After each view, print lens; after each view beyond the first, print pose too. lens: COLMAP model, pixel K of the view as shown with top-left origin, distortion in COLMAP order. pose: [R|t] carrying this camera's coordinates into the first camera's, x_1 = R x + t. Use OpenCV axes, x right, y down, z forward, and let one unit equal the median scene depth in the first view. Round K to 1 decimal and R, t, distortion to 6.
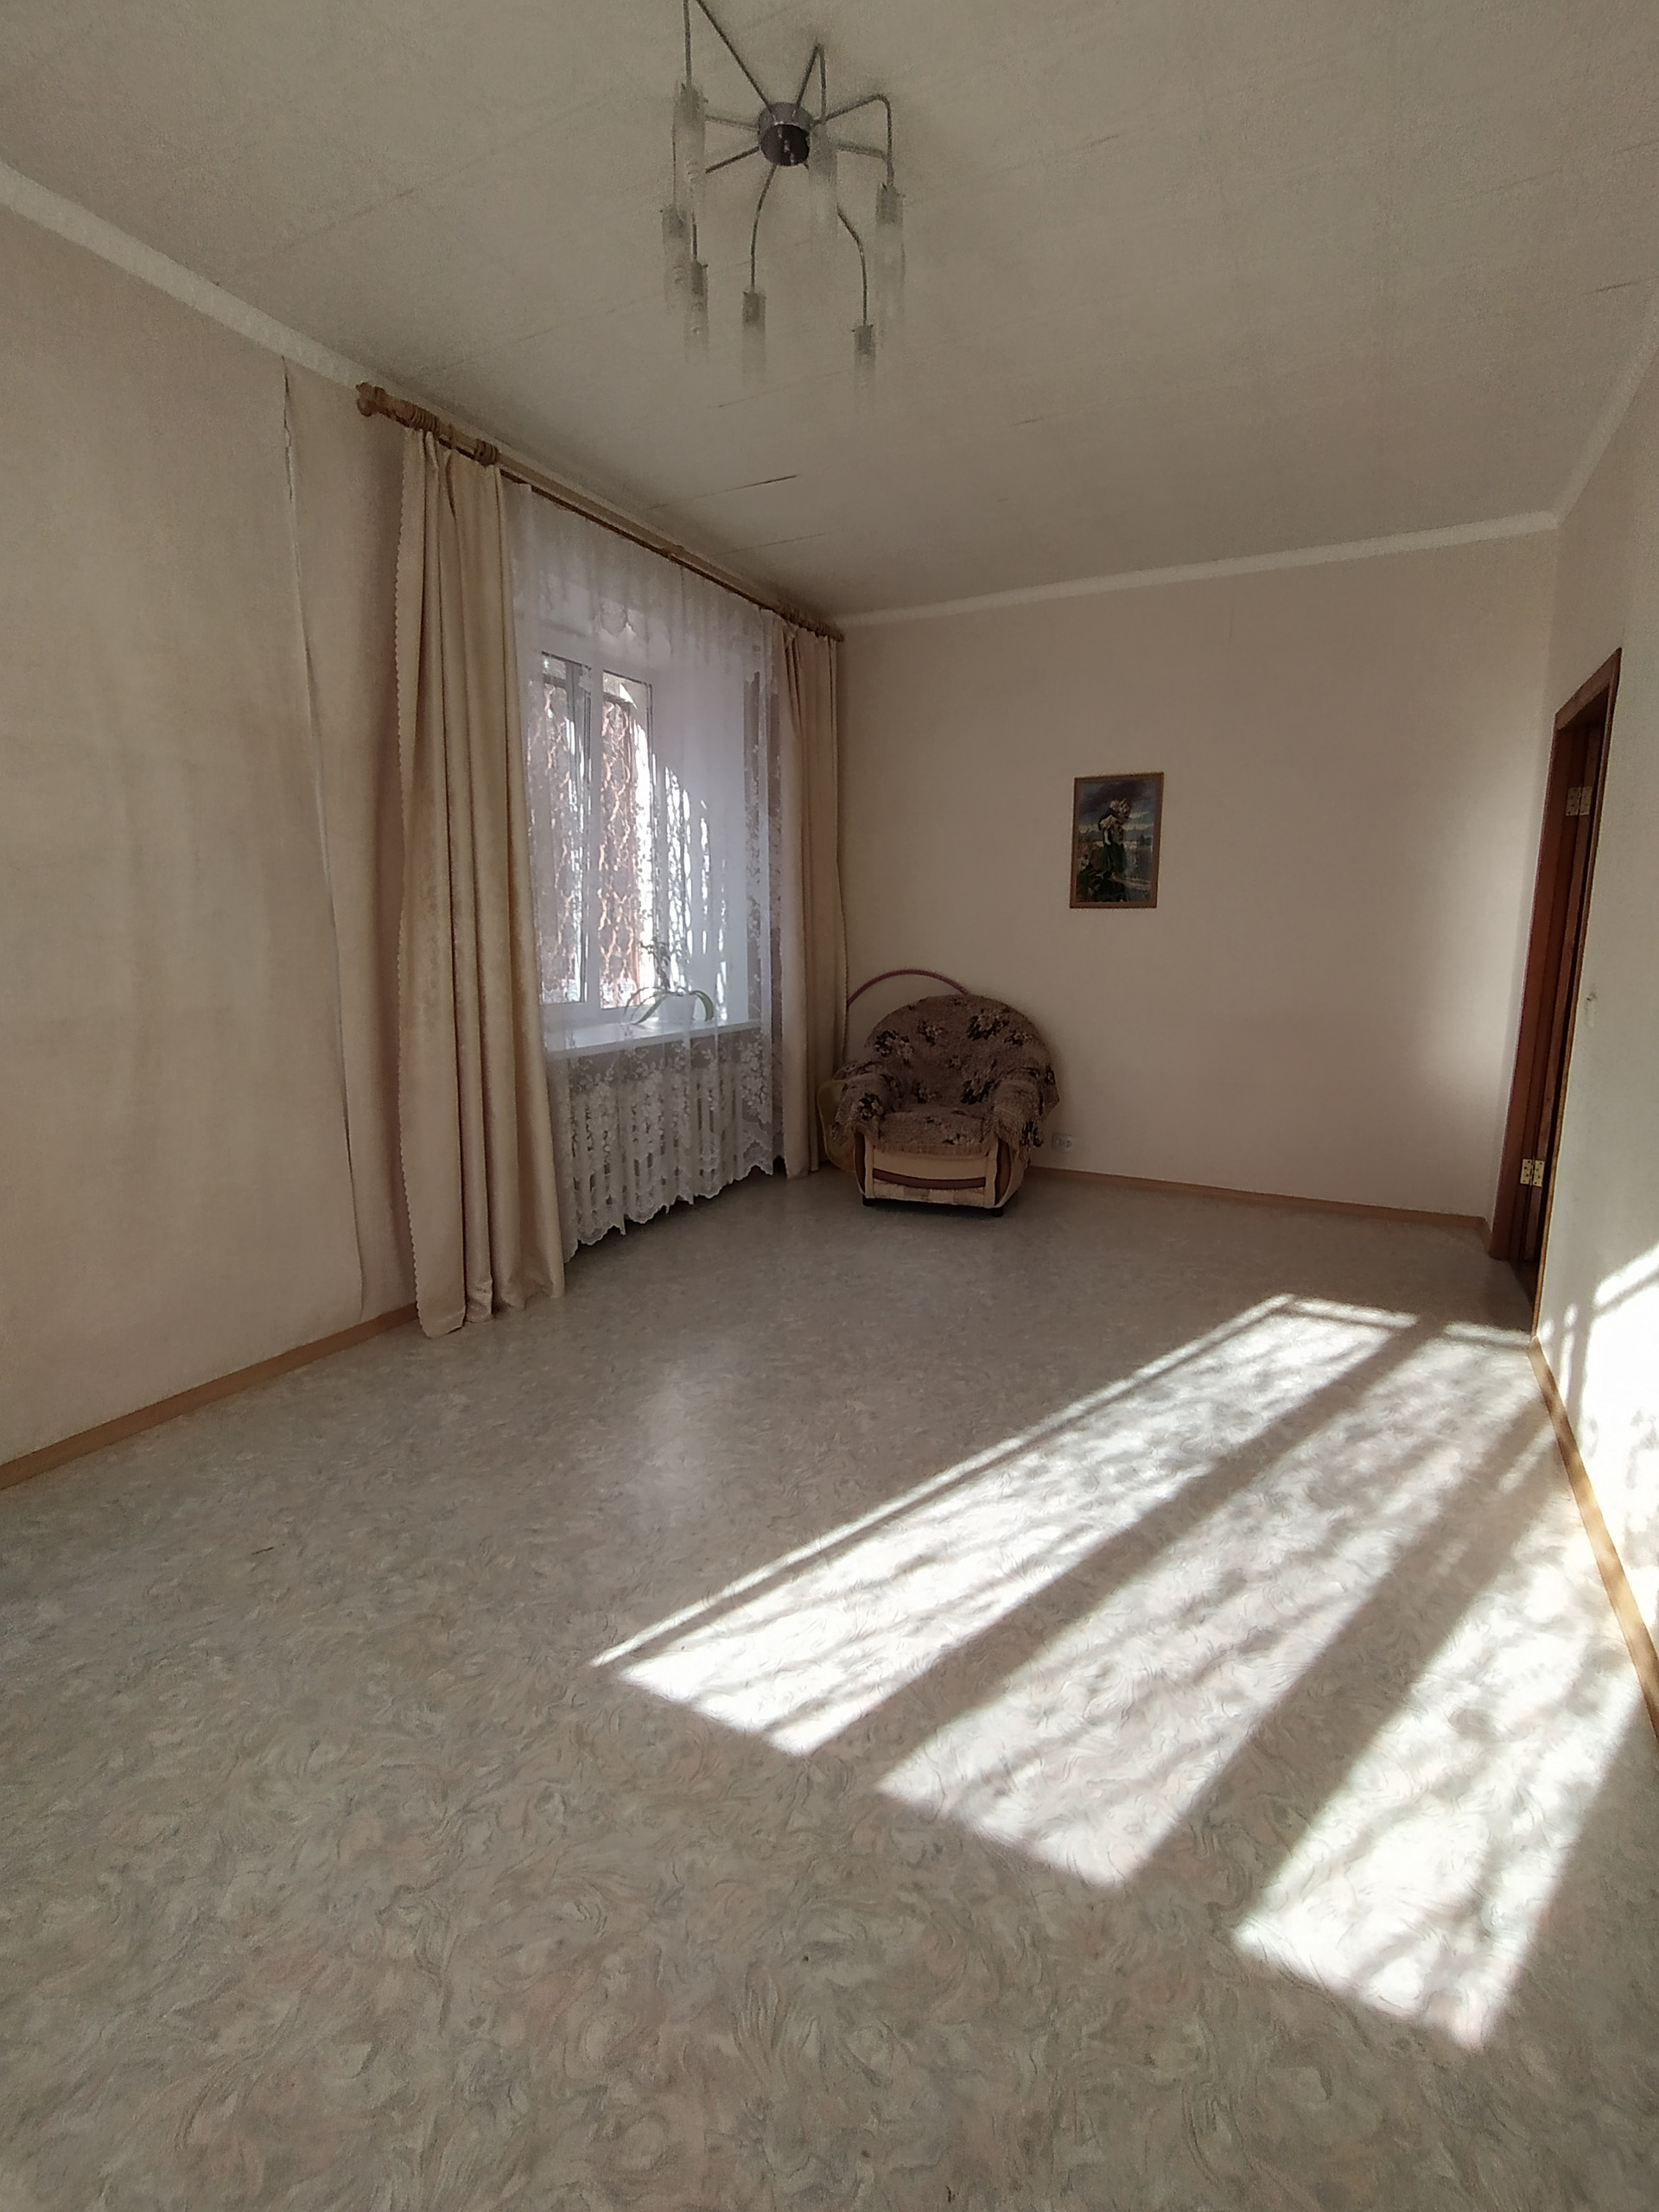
lens RADIAL K [[1007.6, 0, 830.9], [0, 1007.6, 1106.8], [0, 0, 1]] dist [-0.008028, 0.005475]
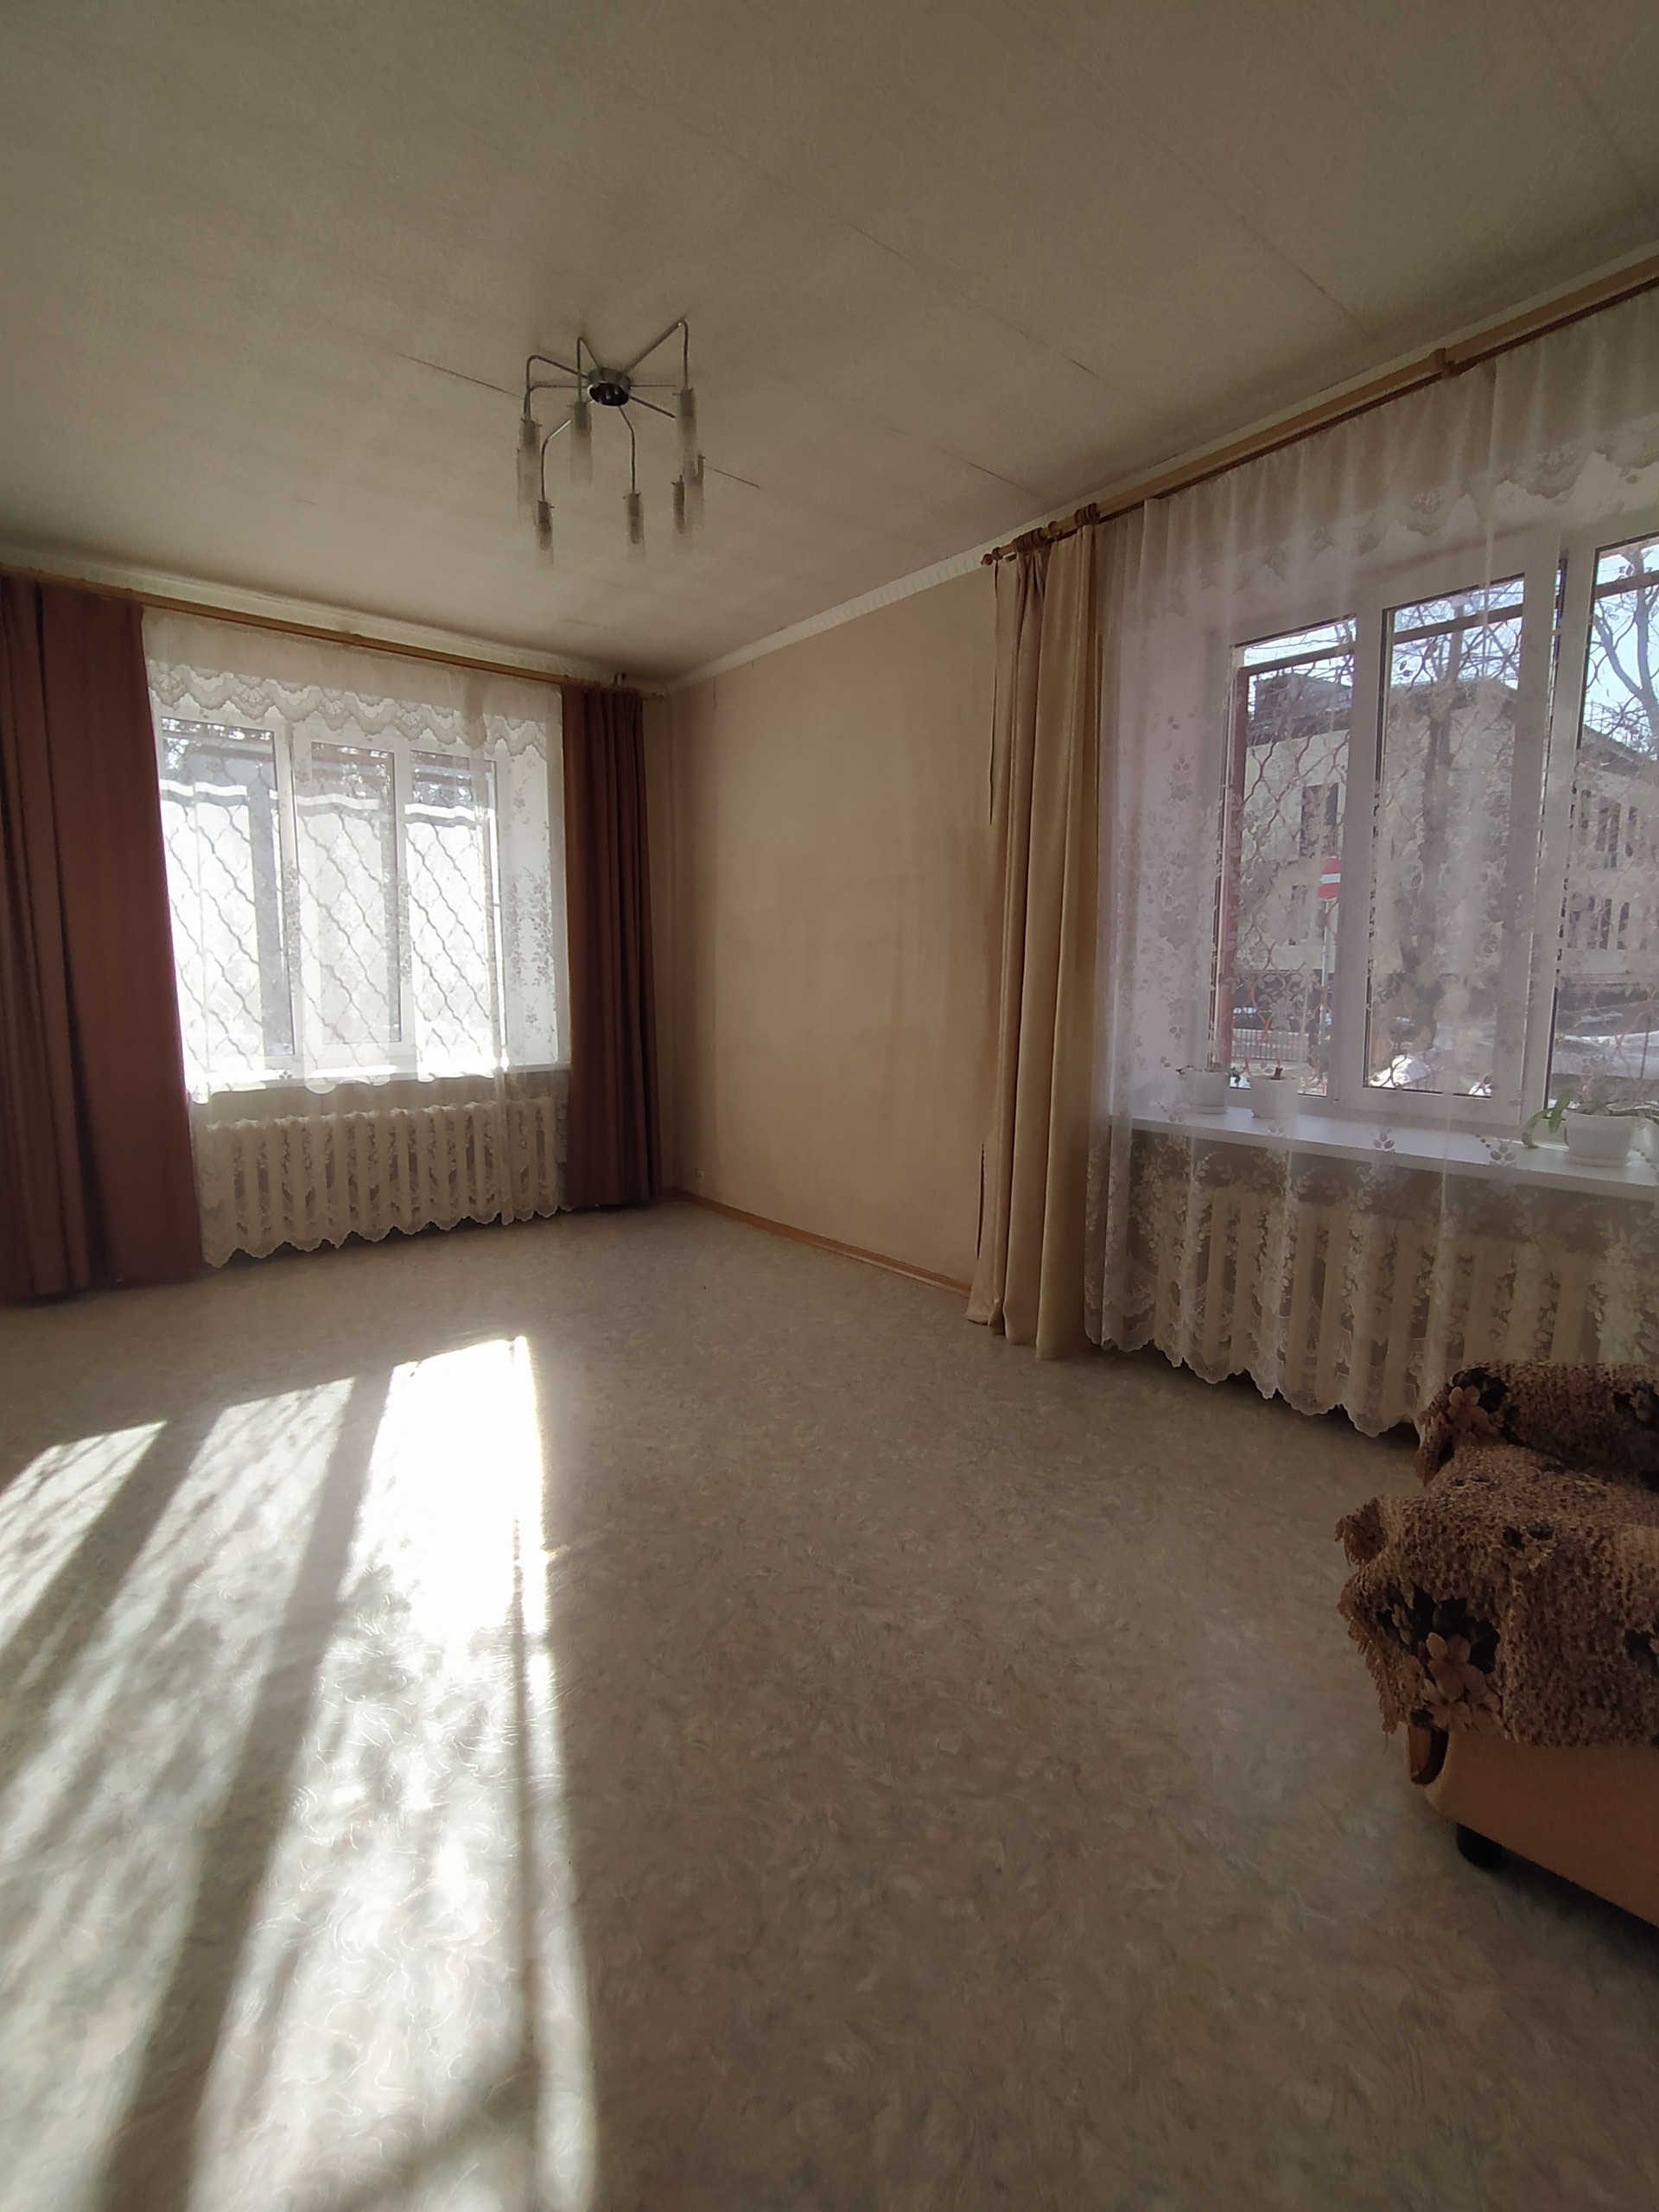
lens RADIAL K [[1007.6, 0, 830.4], [0, 1007.6, 1106.6], [0, 0, 1]] dist [-0.008028, 0.005475]
pose [[-0.395528, 0.114255, -0.911319, 1.044832], [-0.168154, 0.966452, 0.194149, -0.311766], [0.902929, 0.230034, -0.363047, 1.760449]]
